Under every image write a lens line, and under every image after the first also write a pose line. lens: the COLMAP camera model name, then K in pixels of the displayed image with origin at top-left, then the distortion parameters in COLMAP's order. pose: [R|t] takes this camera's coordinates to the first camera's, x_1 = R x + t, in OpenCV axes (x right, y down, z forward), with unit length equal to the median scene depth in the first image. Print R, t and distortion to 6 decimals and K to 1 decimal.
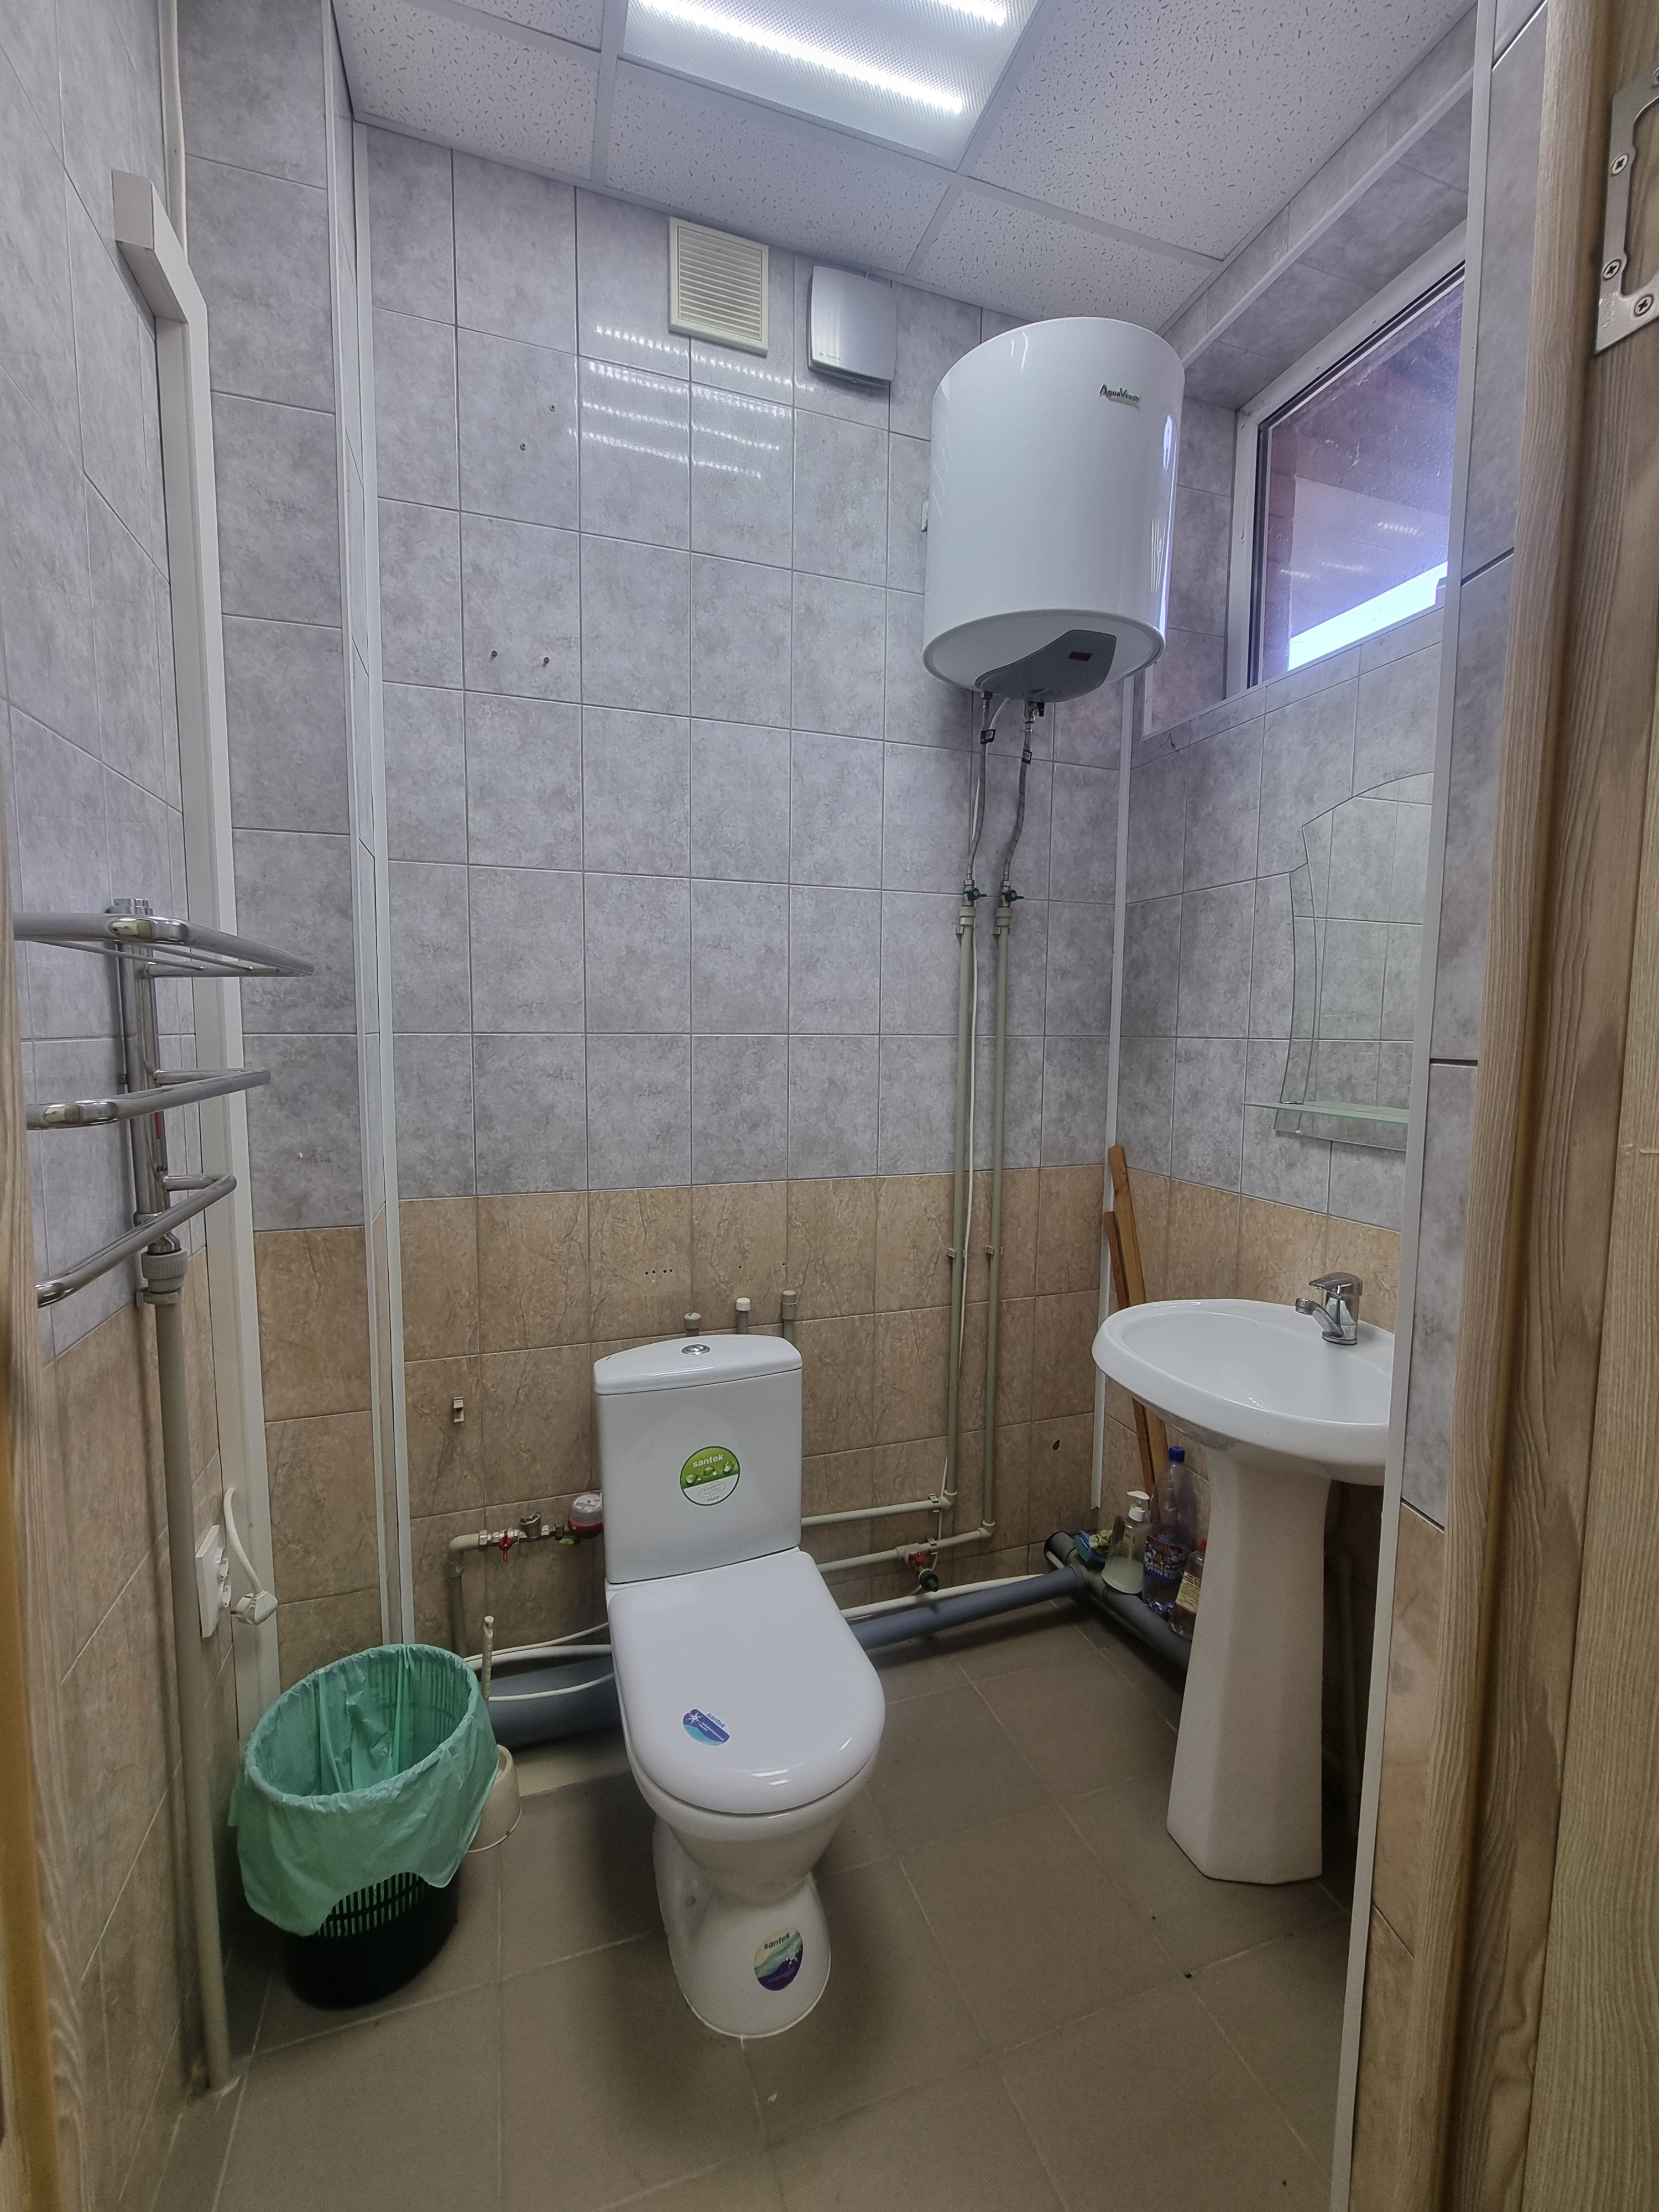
lens RADIAL K [[914.8, 0, 816.0], [0, 914.8, 1103.0], [0, 0, 1]] dist [-0.005012, 0.000908]
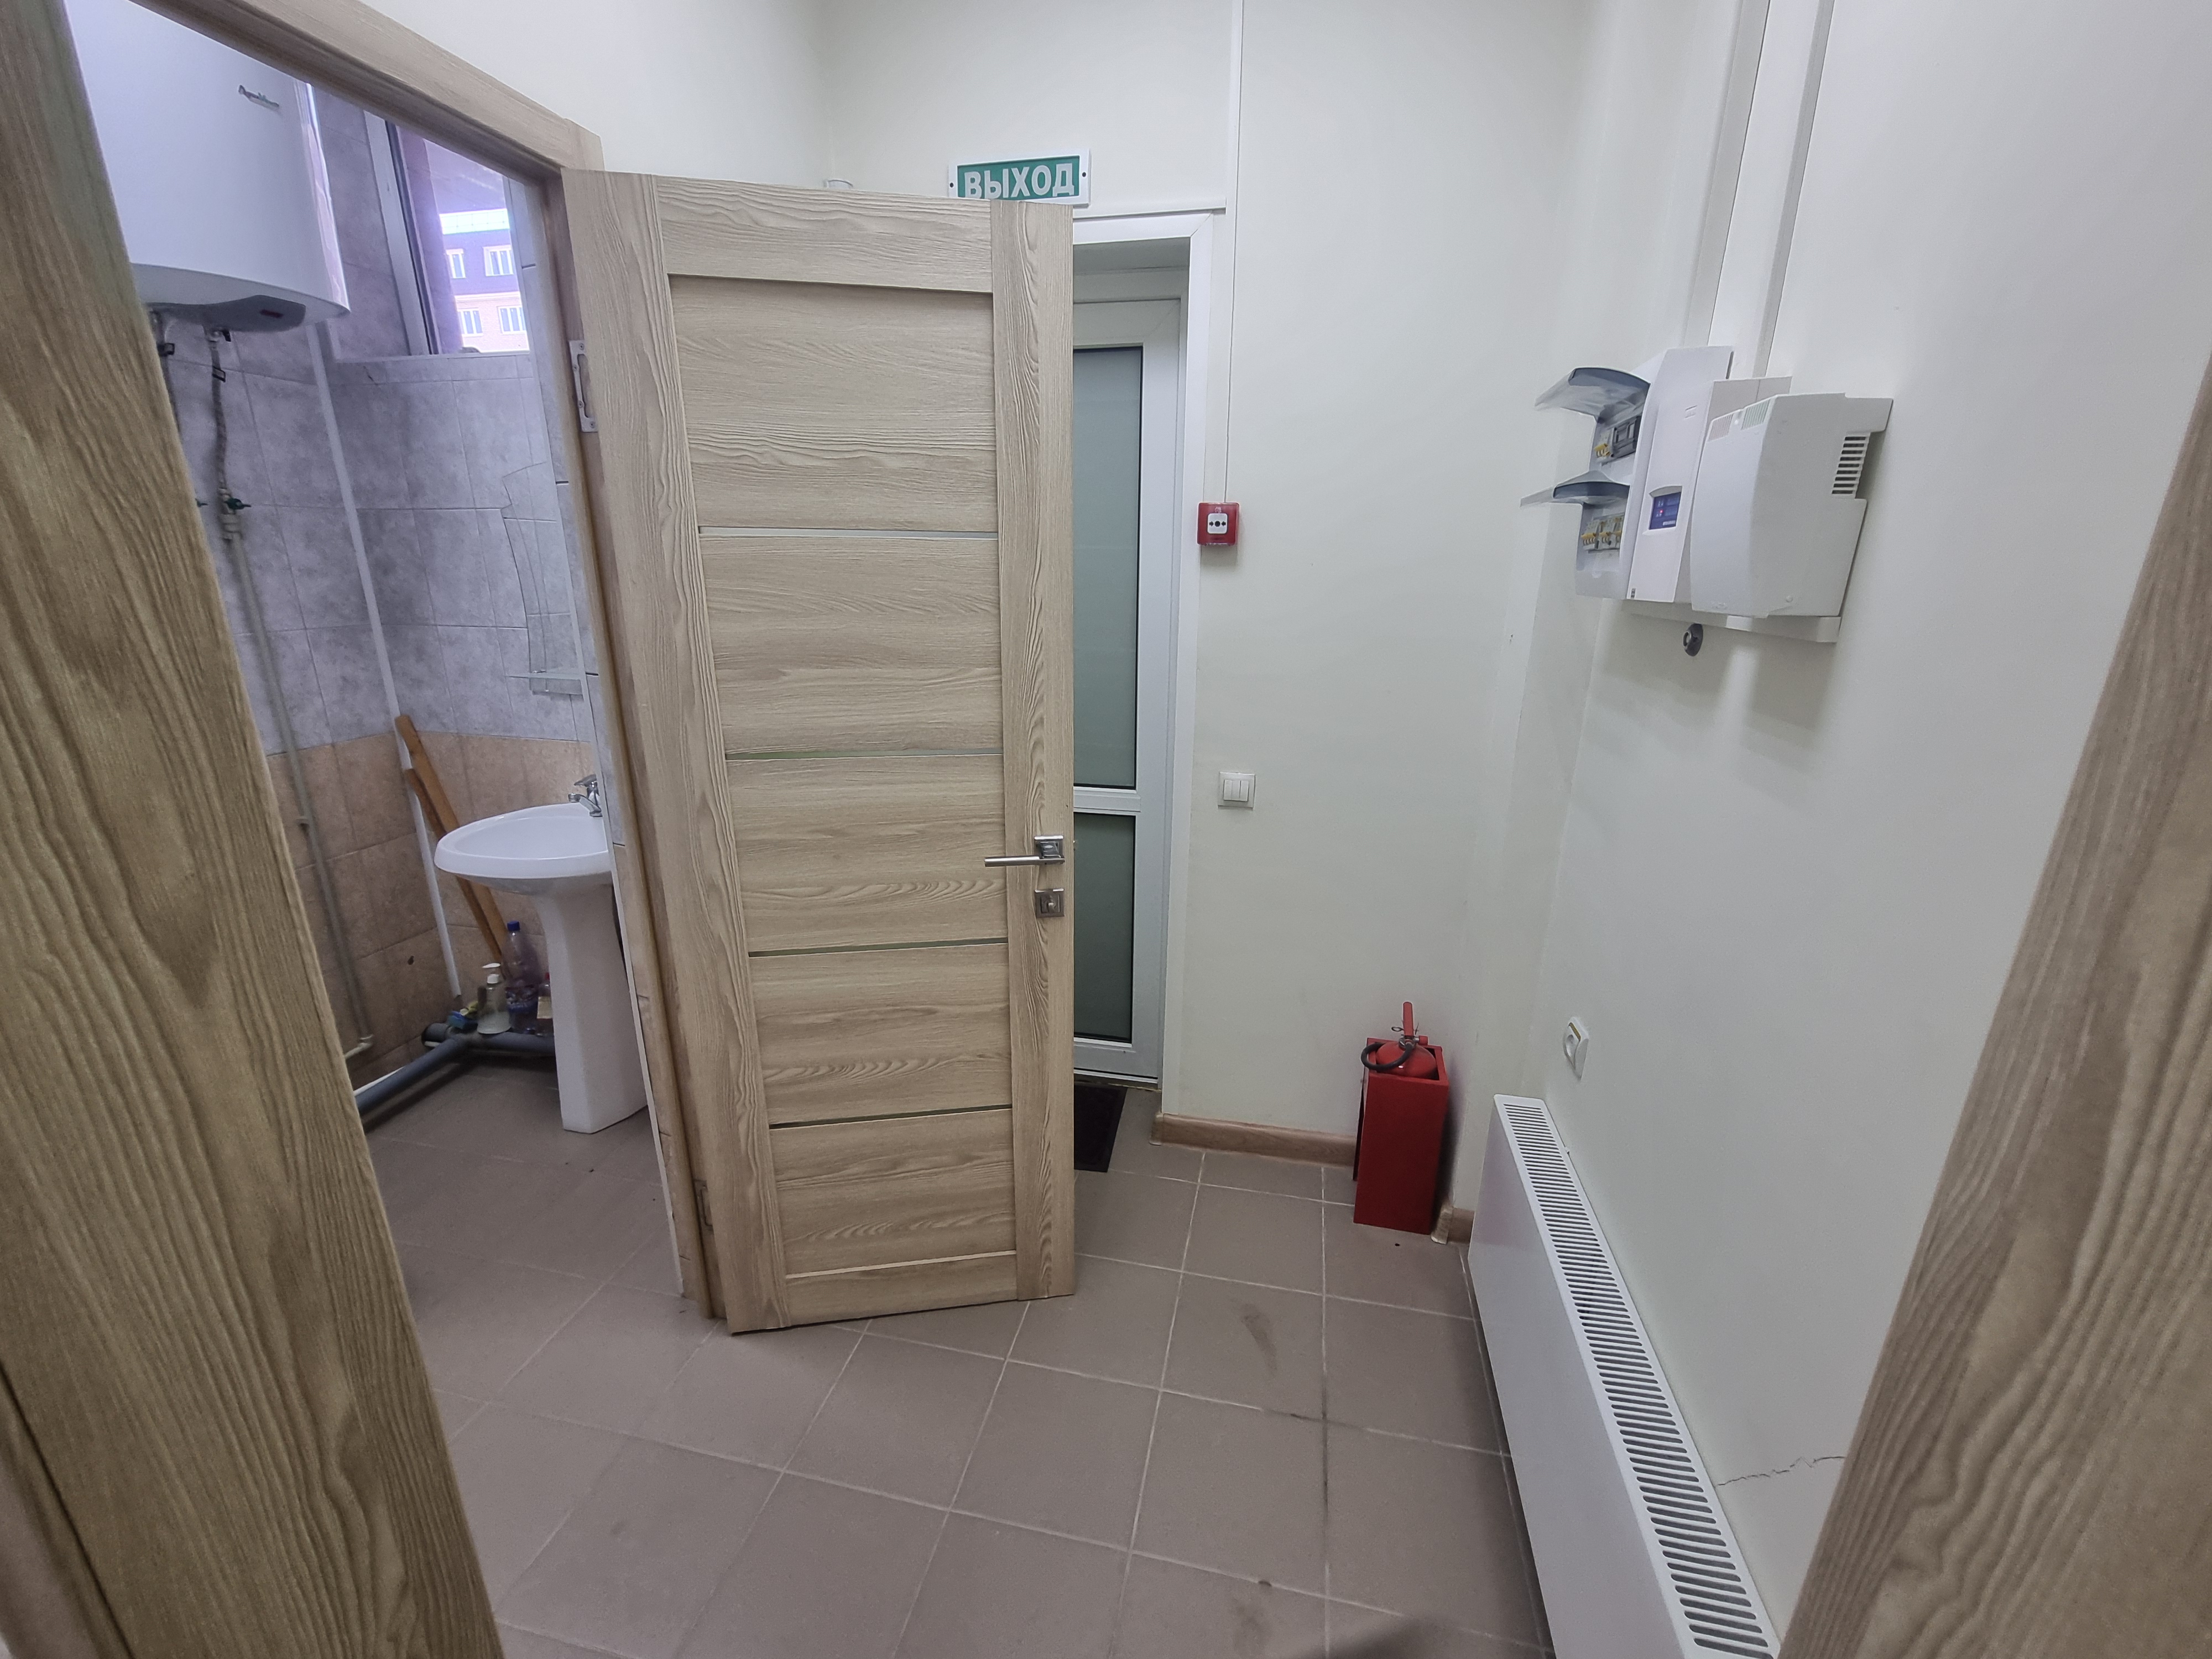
lens RADIAL K [[914.8, 0, 1108.0], [0, 914.8, 845.9], [0, 0, 1]] dist [-0.005012, 0.000908]
pose [[0.520737, -0.262628, 0.812318, -0.273008], [0.065496, 0.960992, 0.268709, -0.064177], [-0.851201, -0.086723, 0.517625, -0.571236]]
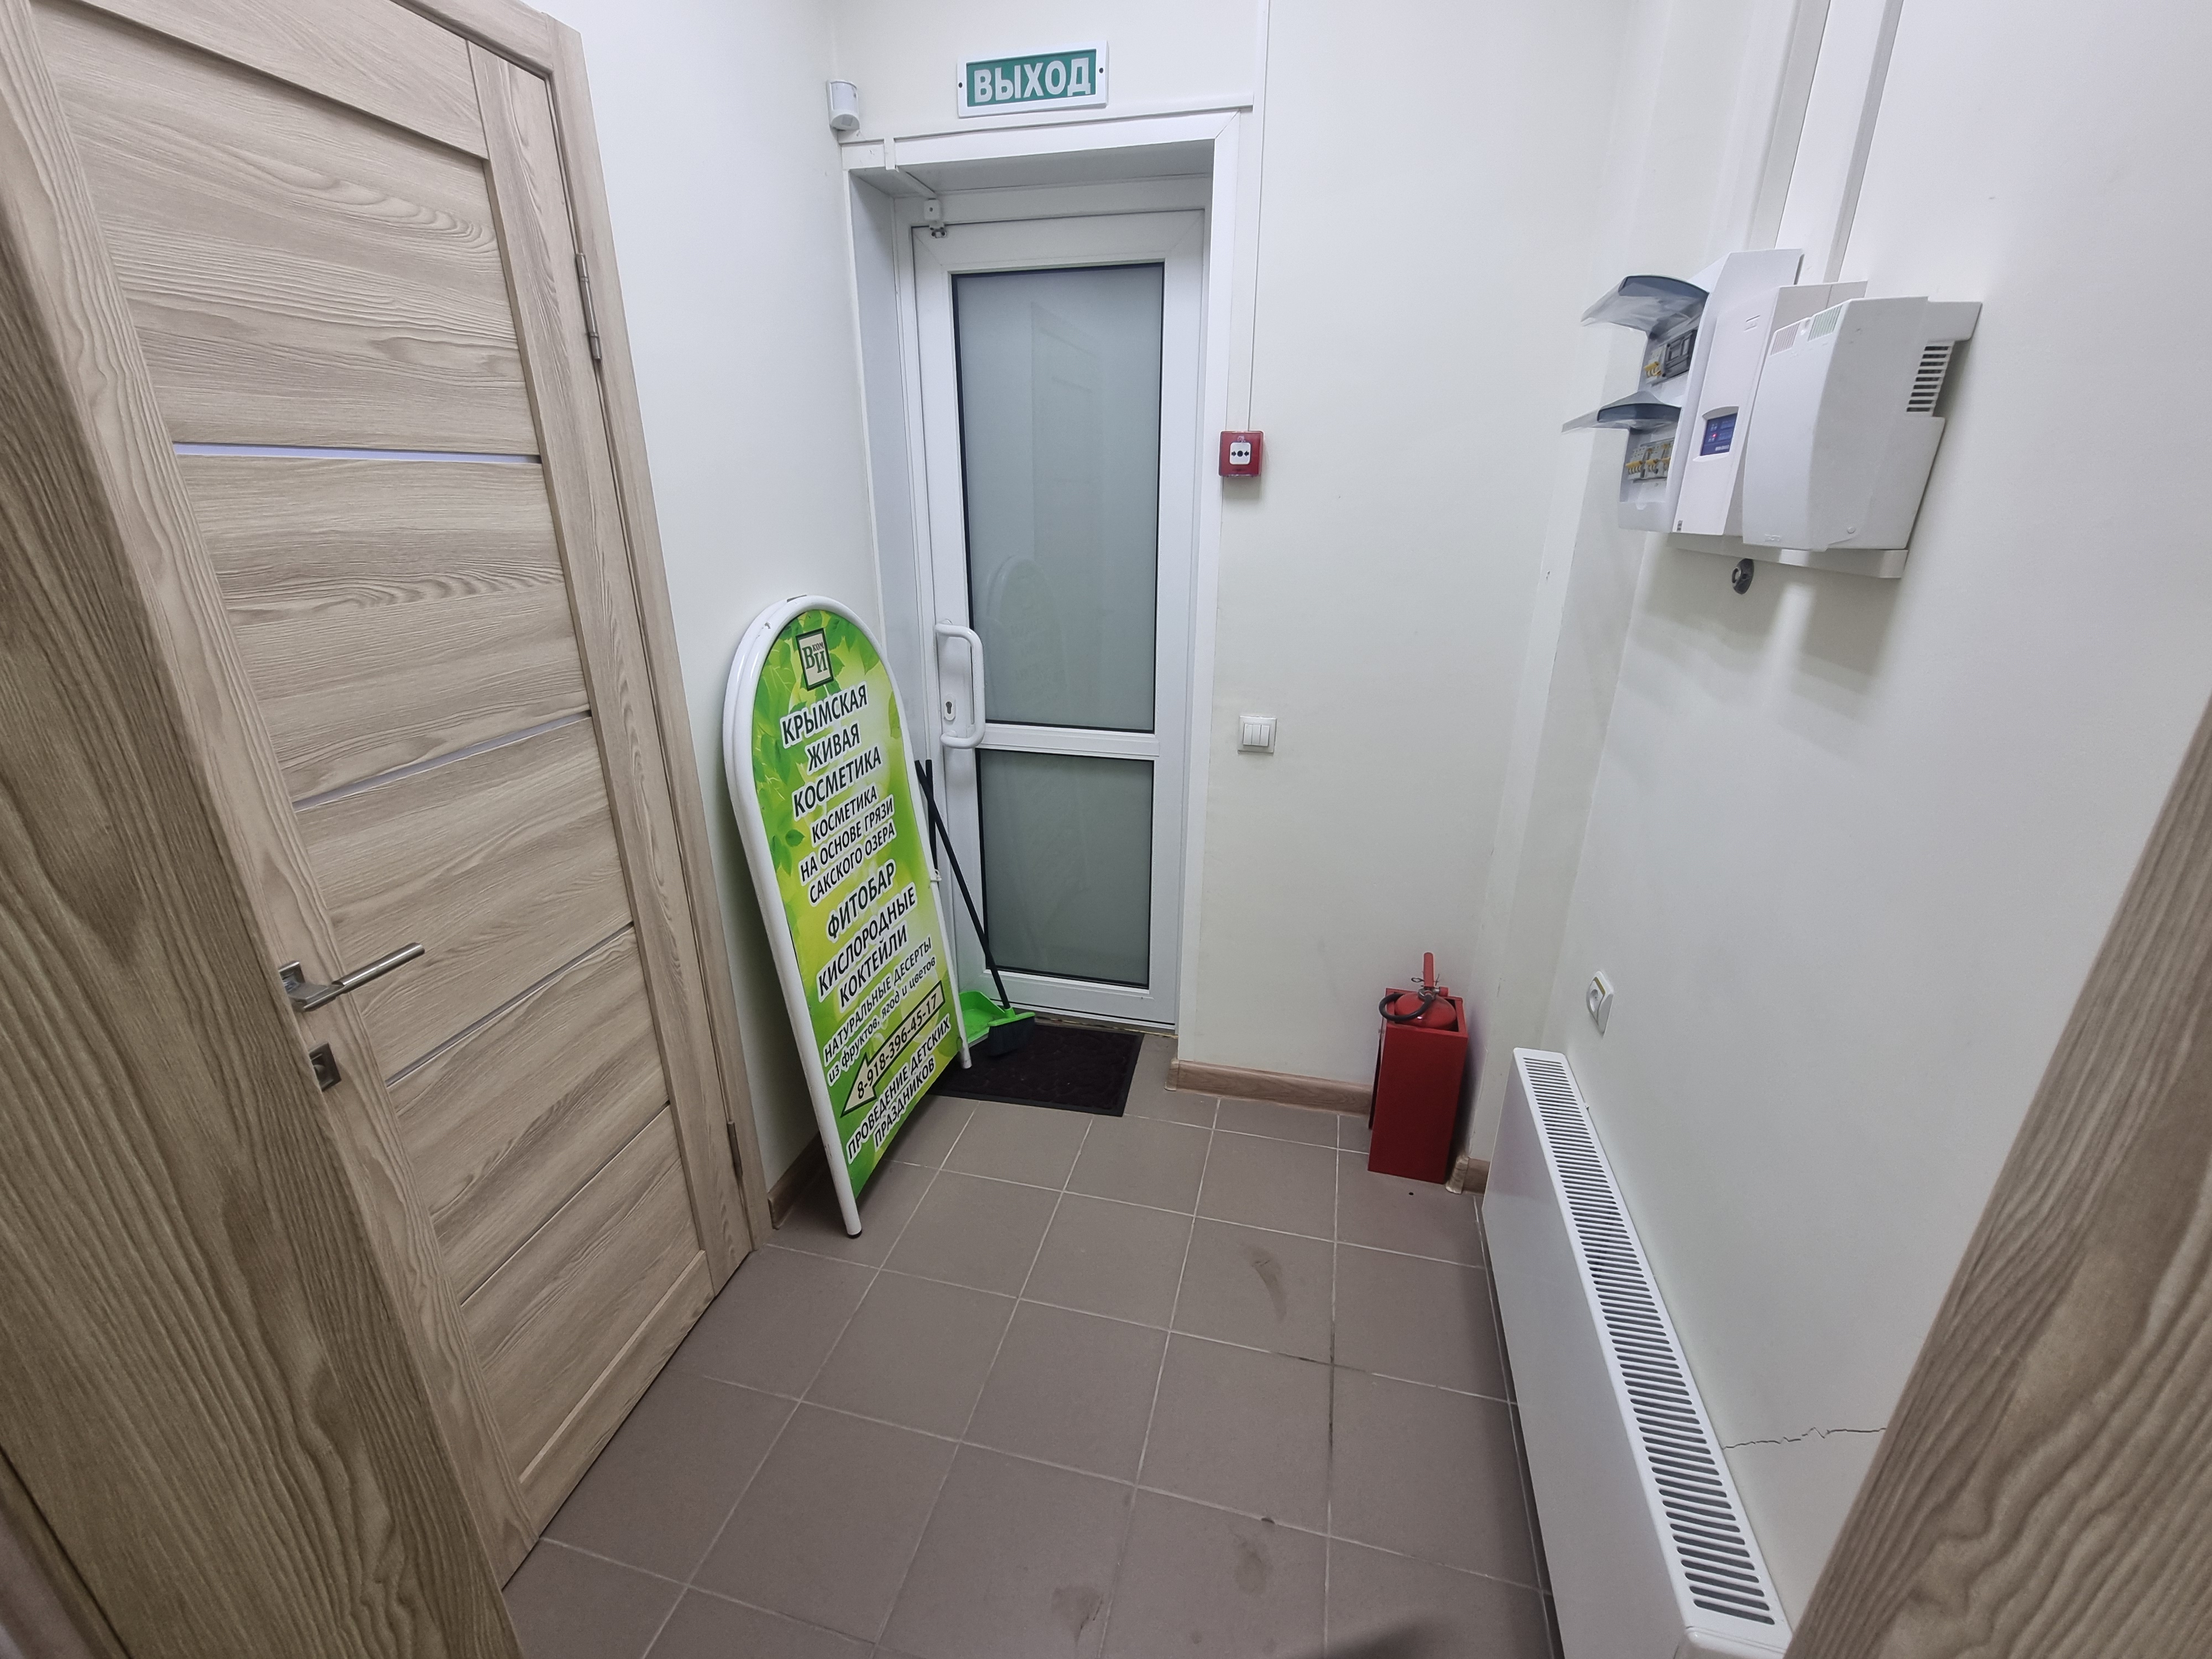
lens RADIAL K [[914.8, 0, 1108.4], [0, 914.8, 846.2], [0, 0, 1]] dist [-0.005012, 0.000908]
pose [[0.546016, -0.309305, 0.778587, -0.138334], [0.068048, 0.942654, 0.326761, -0.046884], [-0.835007, -0.125436, 0.535752, -0.575950]]
